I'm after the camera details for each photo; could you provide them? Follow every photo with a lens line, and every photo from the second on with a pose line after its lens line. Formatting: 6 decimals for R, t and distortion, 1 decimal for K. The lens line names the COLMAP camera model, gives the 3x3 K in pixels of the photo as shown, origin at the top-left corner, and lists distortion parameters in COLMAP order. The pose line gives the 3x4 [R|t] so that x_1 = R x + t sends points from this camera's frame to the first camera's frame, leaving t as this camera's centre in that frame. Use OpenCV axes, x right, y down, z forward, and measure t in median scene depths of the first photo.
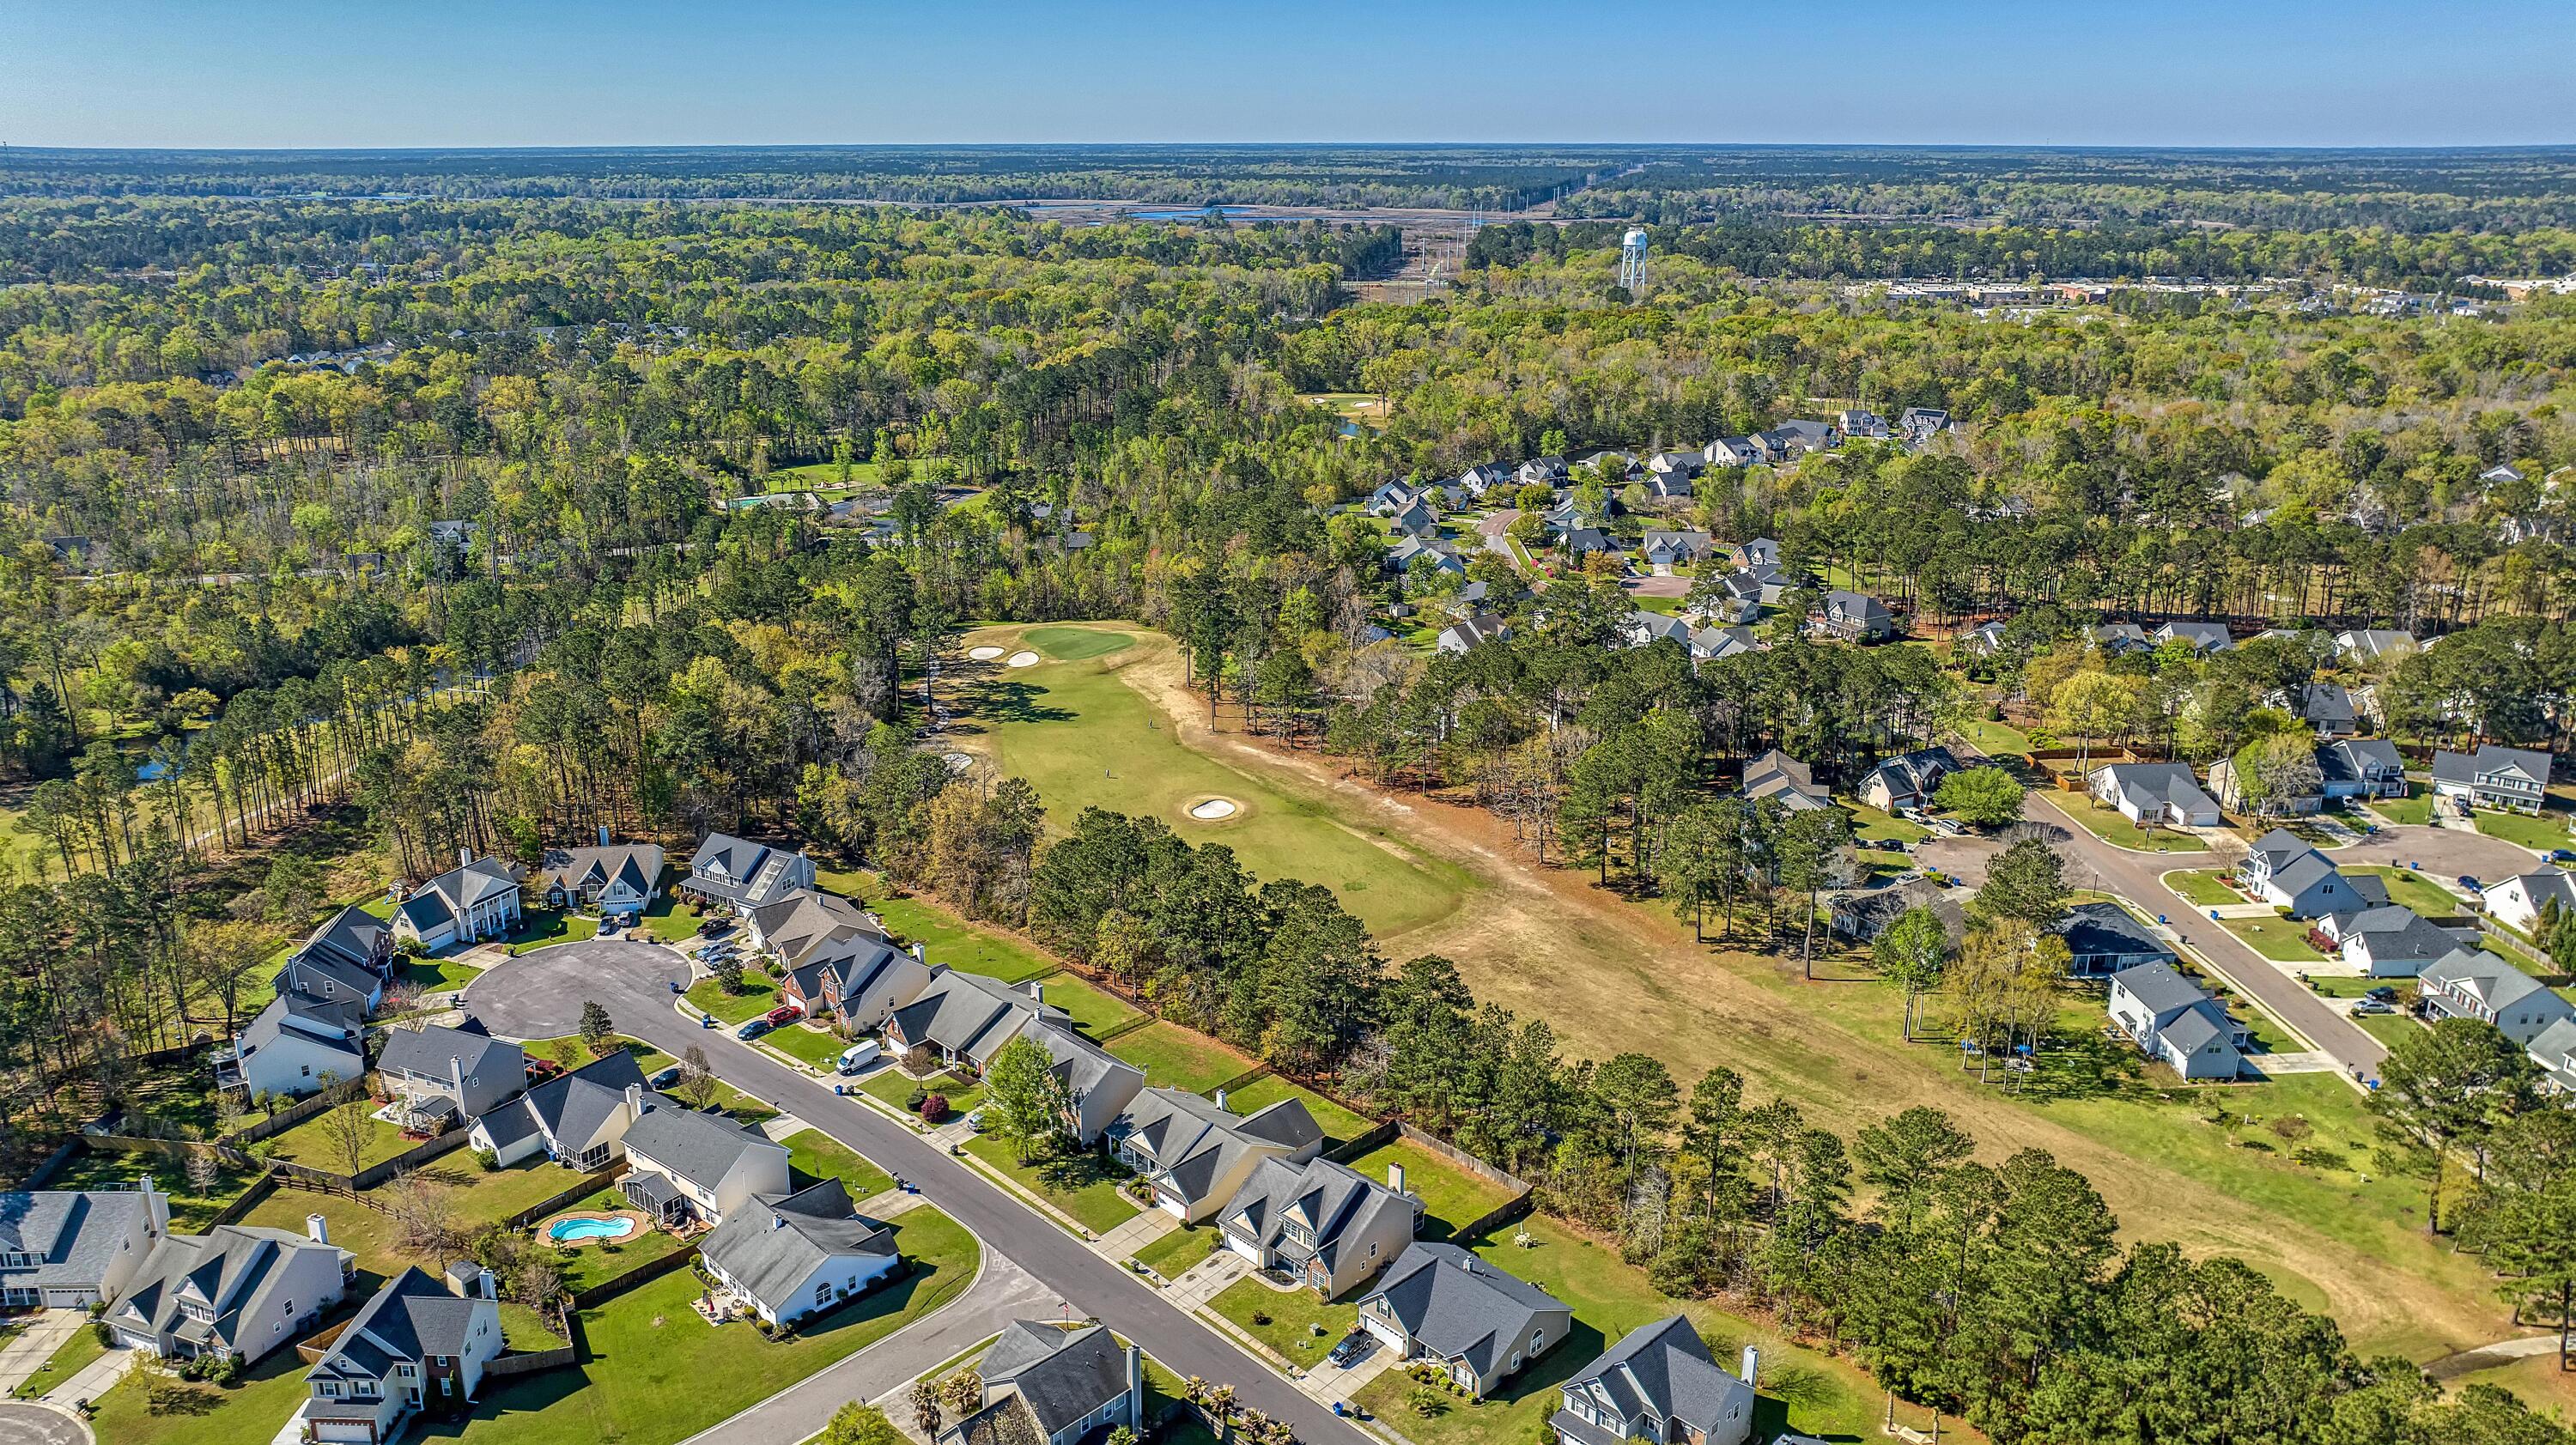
lens RADIAL K [[1883.5, 0, 1288.0], [0, 1883.5, 722.5], [0, 0, 1]] dist [-0.094372, 0.119987]
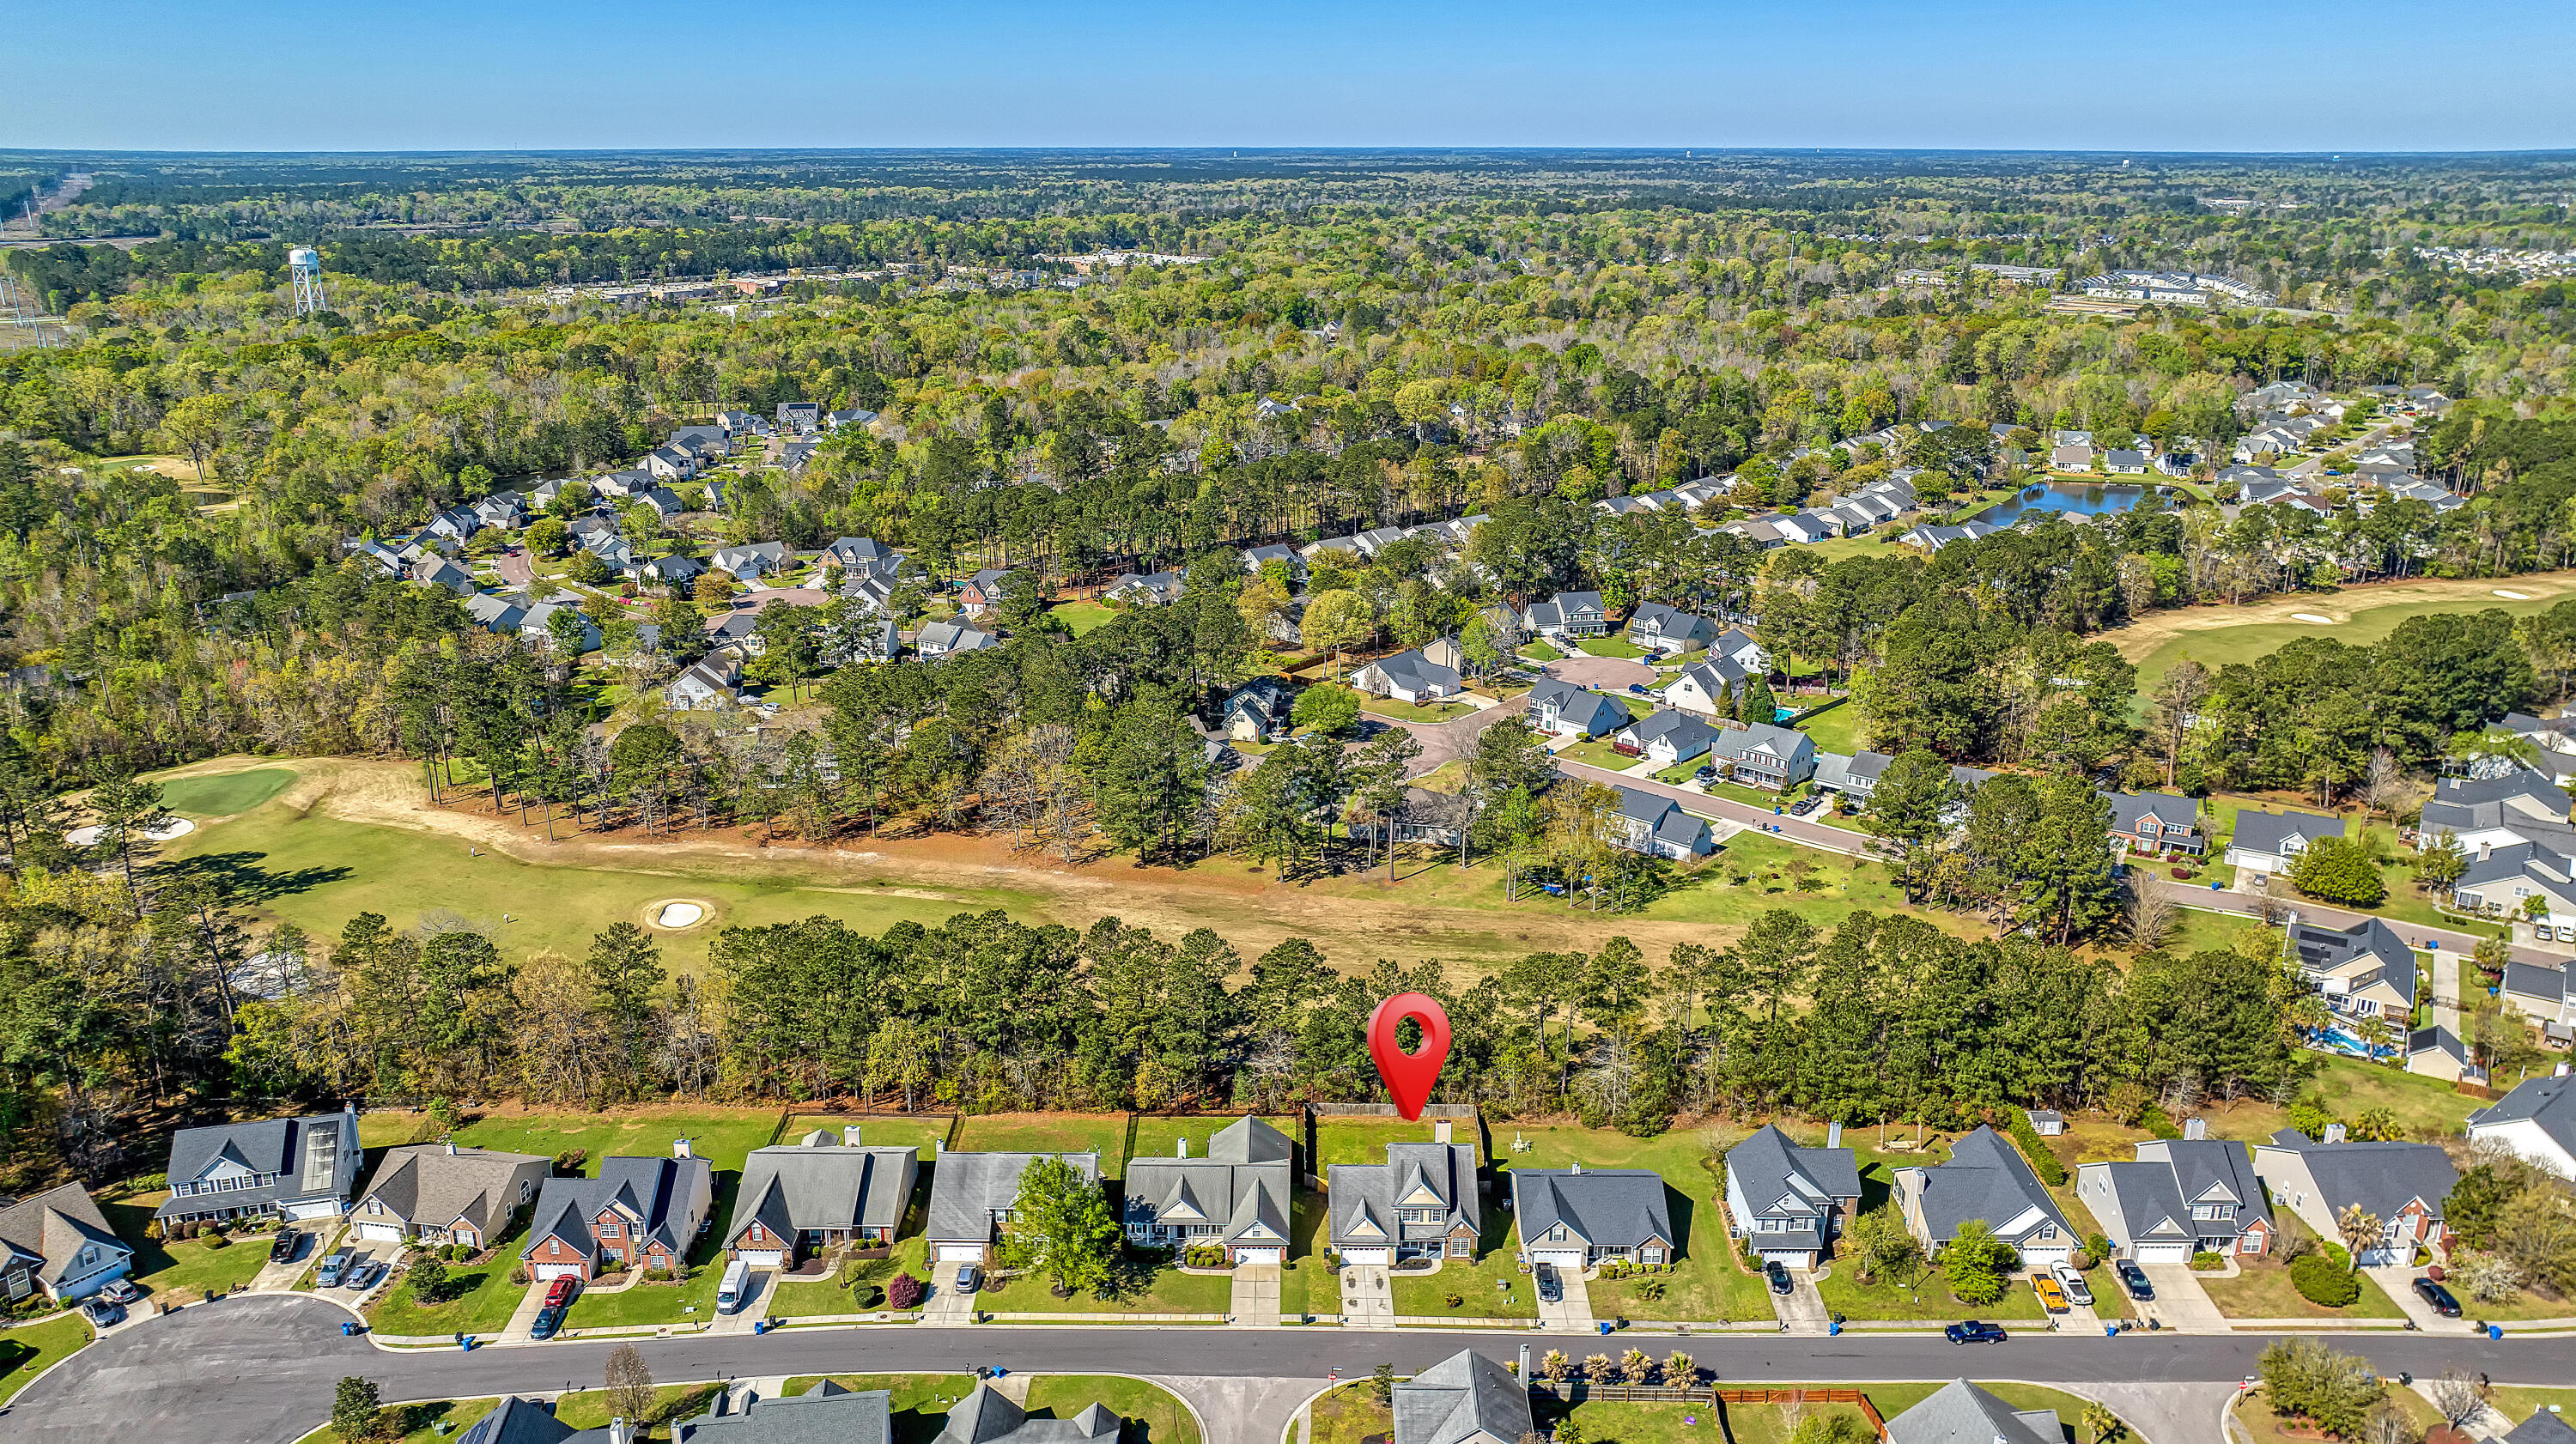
lens RADIAL K [[1812.0, 0, 1288.0], [0, 1812.0, 722.0], [0, 0, 1]] dist [-0.045030, 0.040769]
pose [[0.696383, -0.216608, 0.684201, -0.451264], [0.211765, 0.972935, 0.092482, -0.066294], [-0.685715, 0.080487, 0.723406, 0.211060]]
